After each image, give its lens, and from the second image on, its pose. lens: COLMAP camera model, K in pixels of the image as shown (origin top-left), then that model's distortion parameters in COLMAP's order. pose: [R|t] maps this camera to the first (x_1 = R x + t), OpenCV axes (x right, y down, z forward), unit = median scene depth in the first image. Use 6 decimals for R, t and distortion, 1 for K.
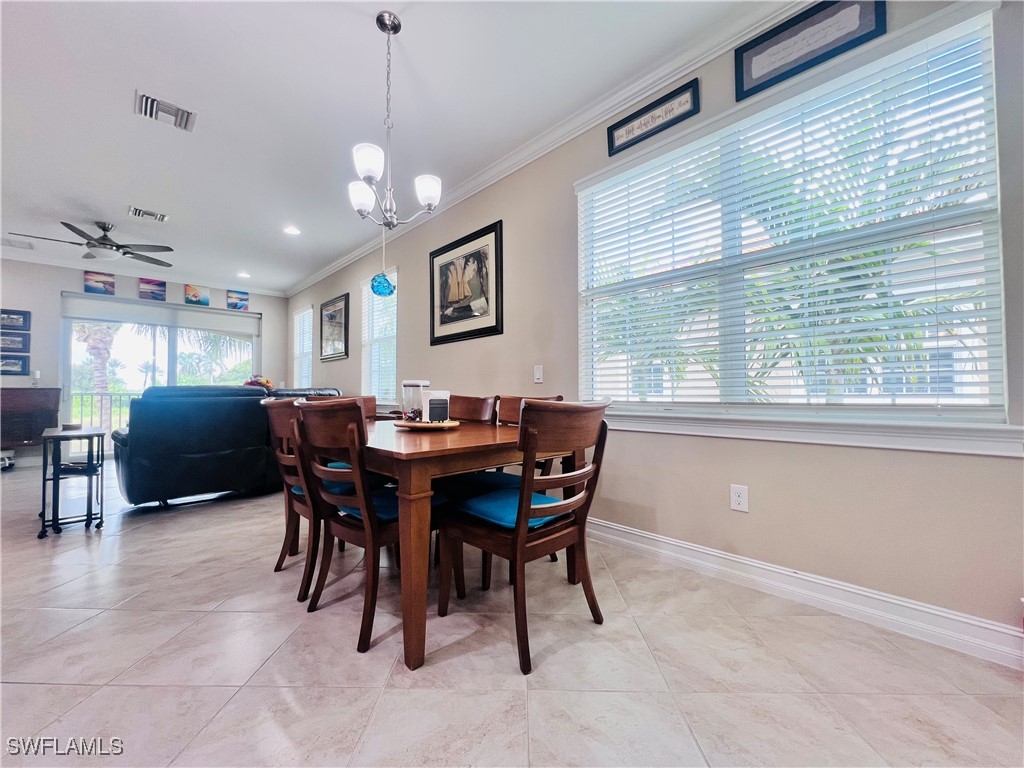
lens RADIAL K [[414.7, 0, 509.7], [0, 414.7, 383.7], [0, 0, 1]] dist [-0.002162, 0.000276]
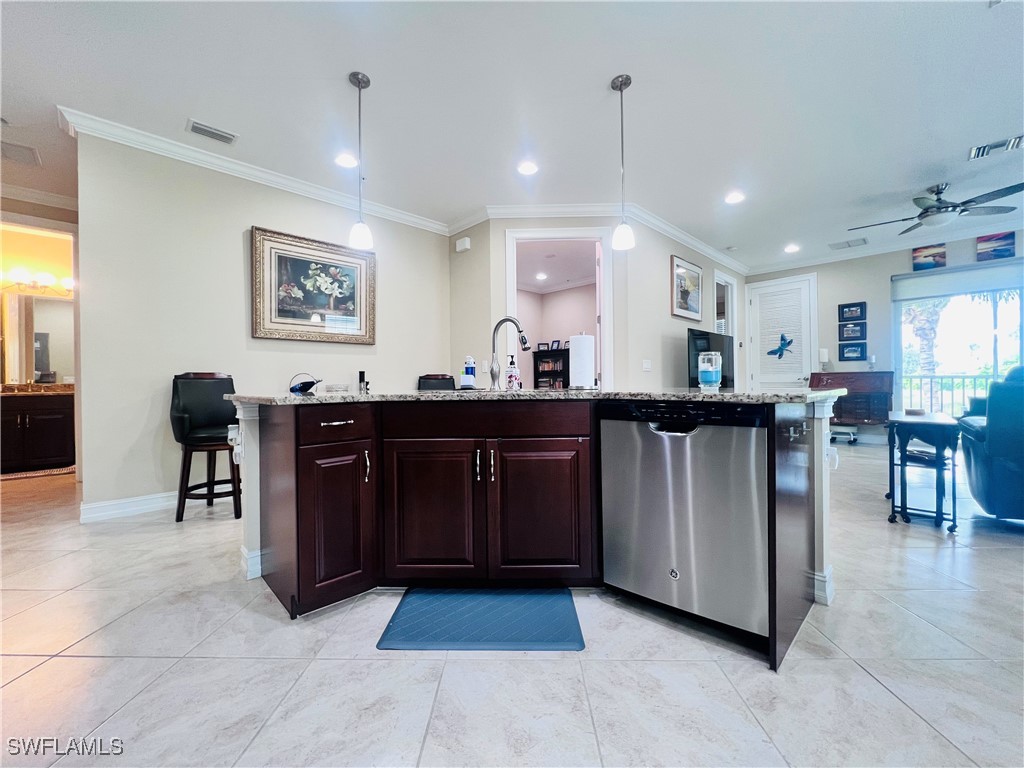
lens RADIAL K [[414.7, 0, 509.7], [0, 414.7, 383.7], [0, 0, 1]] dist [-0.002162, 0.000276]
pose [[0.011759, 0.007227, -0.999905, -0.078267], [0.035312, 0.999347, 0.007639, 0.000004], [0.999307, -0.035398, 0.011496, 0.042999]]
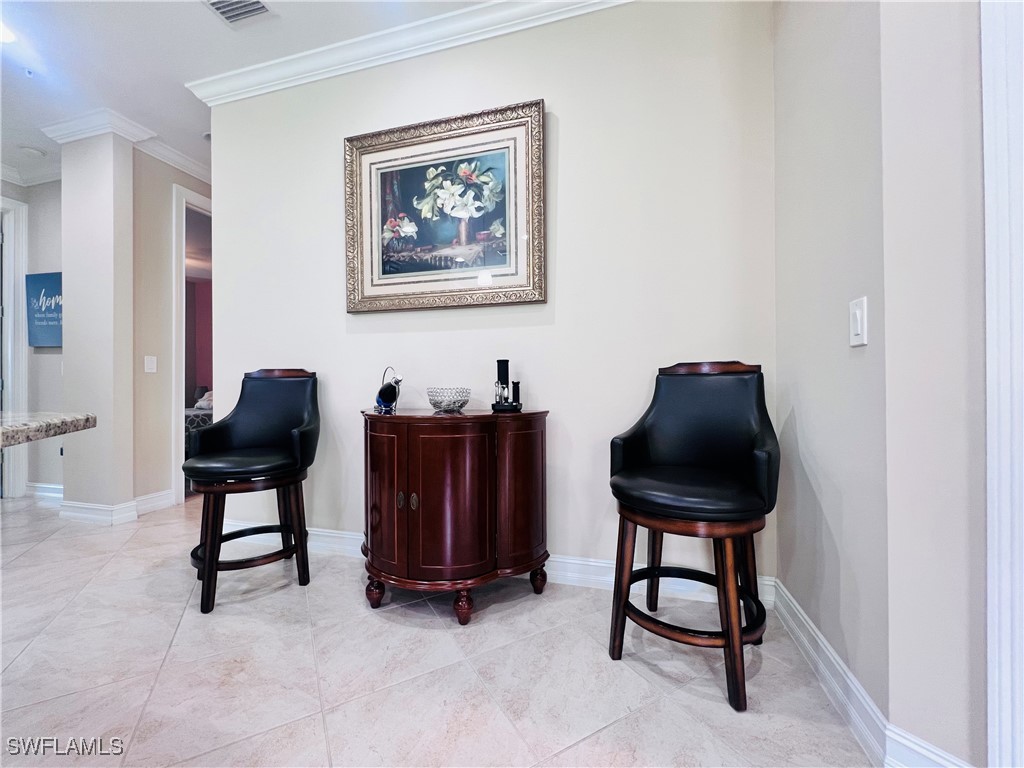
lens RADIAL K [[405.6, 0, 524.2], [0, 405.6, 388.0], [0, 0, 1]] dist [-0.000873, -0.000052]
pose [[-0.851819, 0.000571, -0.523837, -0.678447], [0.017151, 0.999494, -0.026800, 0.007682], [0.523556, -0.031813, -0.851397, 0.088775]]
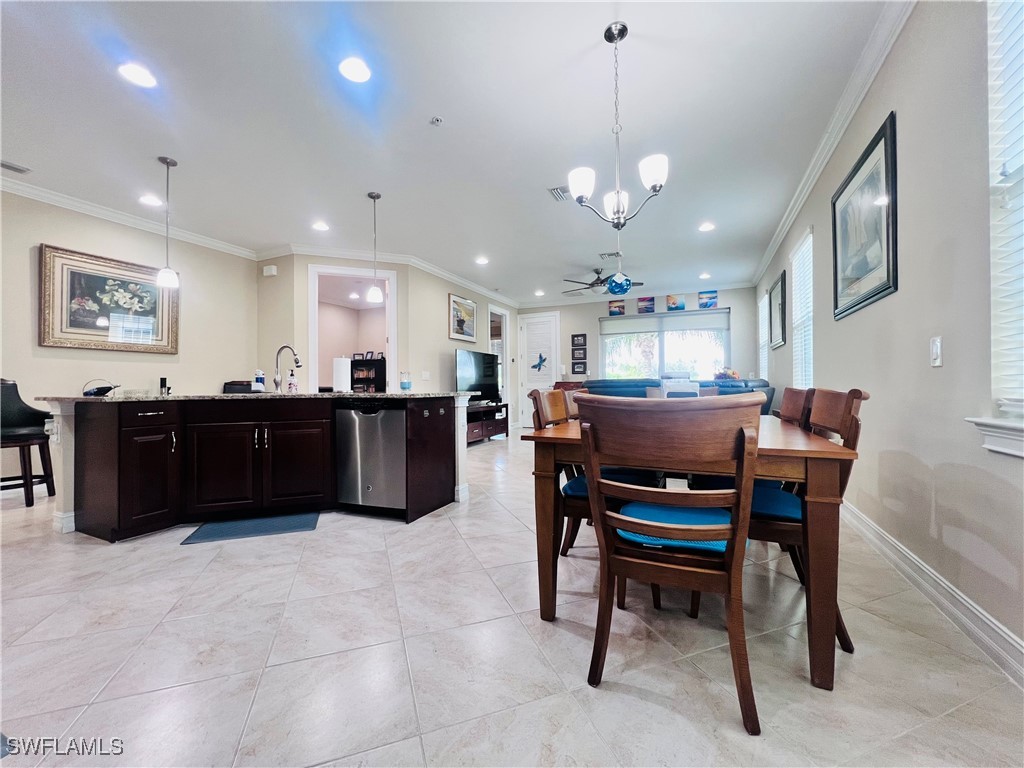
lens RADIAL K [[413.3, 0, 508.7], [0, 413.3, 383.6], [0, 0, 1]] dist [-0.000003, 0.000456]
pose [[0.370560, -0.005809, -0.928790, 0.217516], [0.028229, 0.999589, 0.005011, 0.001519], [0.928379, -0.028075, 0.370572, 0.128006]]
